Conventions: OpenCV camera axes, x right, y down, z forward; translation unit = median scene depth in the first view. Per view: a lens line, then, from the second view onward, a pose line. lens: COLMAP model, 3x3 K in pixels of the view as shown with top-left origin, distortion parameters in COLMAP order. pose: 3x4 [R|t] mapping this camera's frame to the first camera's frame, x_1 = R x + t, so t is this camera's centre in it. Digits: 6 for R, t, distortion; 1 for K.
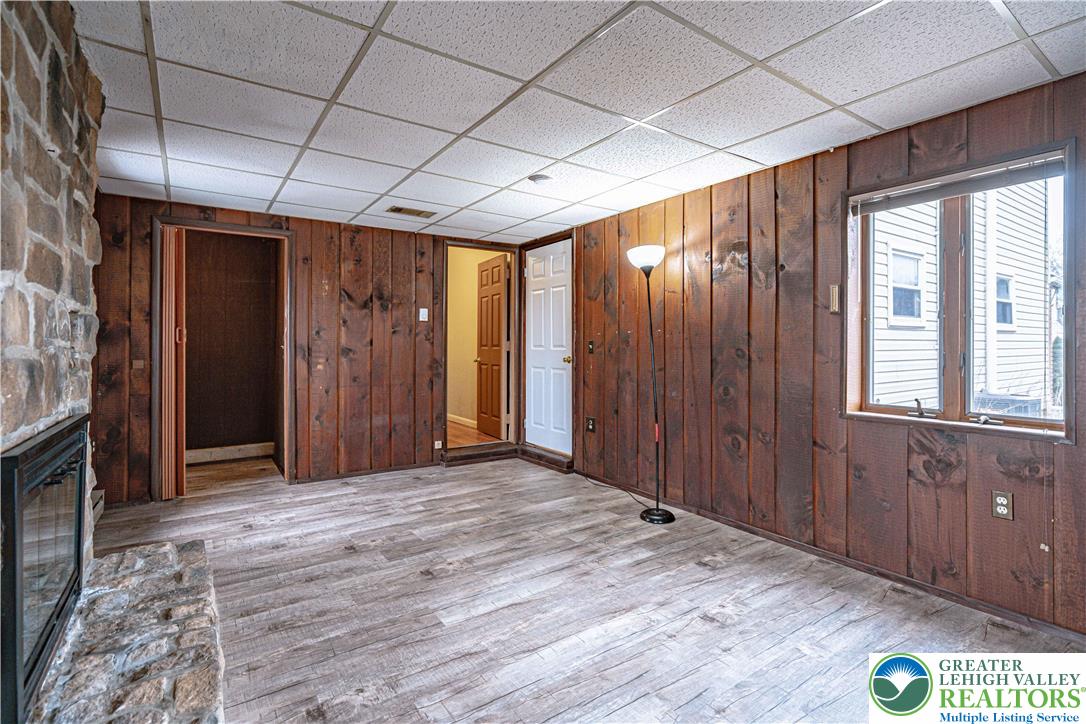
lens RADIAL K [[500.3, 0, 542.5], [0, 500.3, 346.3], [0, 0, 1]] dist [-0.005138, 0.000012]
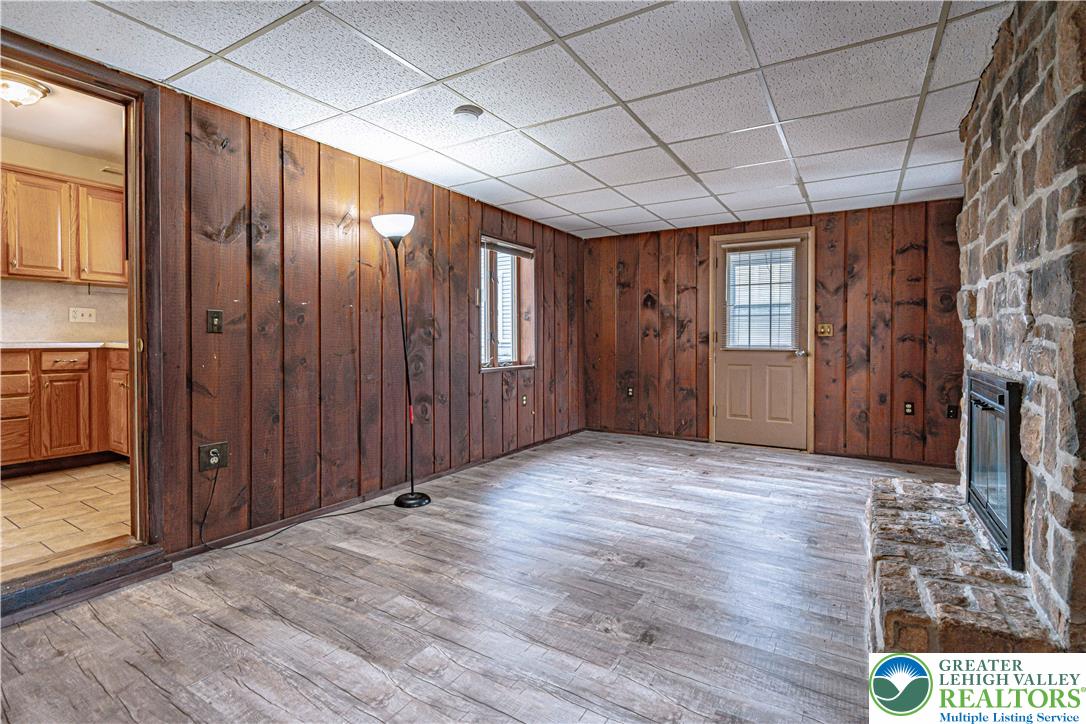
lens RADIAL K [[500.3, 0, 542.5], [0, 500.3, 346.3], [0, 0, 1]] dist [-0.005138, 0.000012]
pose [[-0.380303, -0.013745, 0.924760, -0.903841], [-0.000726, 0.999894, 0.014563, 0.033106], [-0.924861, 0.004867, -0.380273, 1.354480]]
